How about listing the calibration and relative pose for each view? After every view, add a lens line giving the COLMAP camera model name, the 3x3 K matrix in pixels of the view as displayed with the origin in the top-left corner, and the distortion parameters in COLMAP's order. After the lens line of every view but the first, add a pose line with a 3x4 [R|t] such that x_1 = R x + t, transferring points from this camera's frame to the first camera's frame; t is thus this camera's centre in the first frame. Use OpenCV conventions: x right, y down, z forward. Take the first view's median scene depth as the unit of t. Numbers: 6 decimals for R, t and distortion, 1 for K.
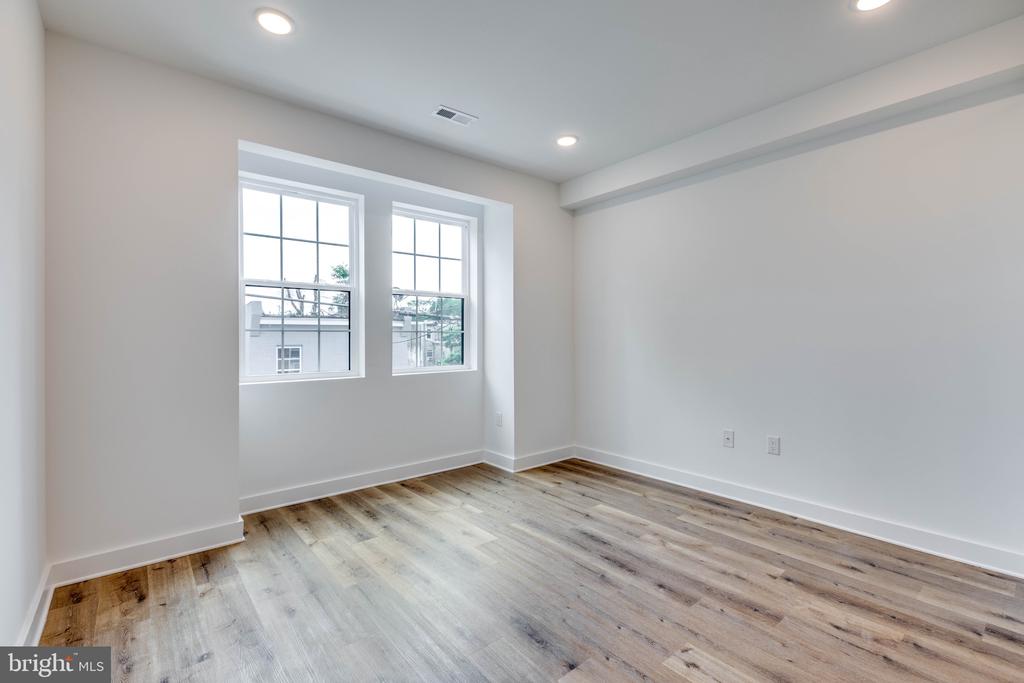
lens RADIAL K [[459.7, 0, 517.8], [0, 459.7, 341.0], [0, 0, 1]] dist [0.000297, -0.000024]
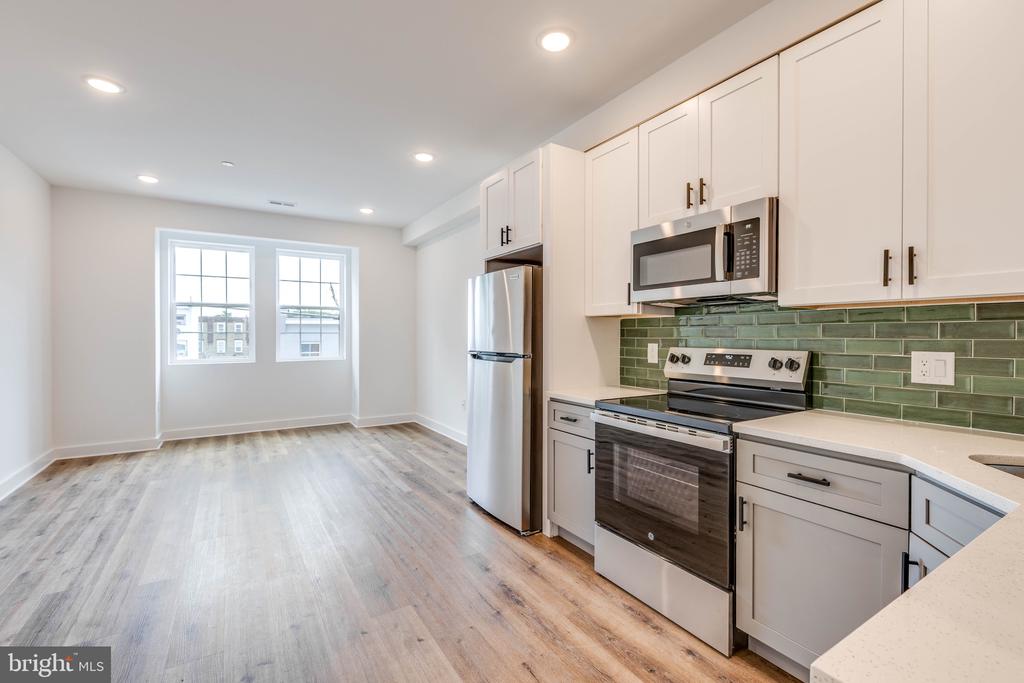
lens RADIAL K [[461.7, 0, 512.0], [0, 461.7, 341.5], [0, 0, 1]] dist [0.008460, -0.000065]
pose [[0.989134, 0.005239, -0.146926, 0.743575], [-0.004097, 0.999959, 0.008076, -0.007253], [0.146962, -0.007386, 0.989115, -0.424211]]
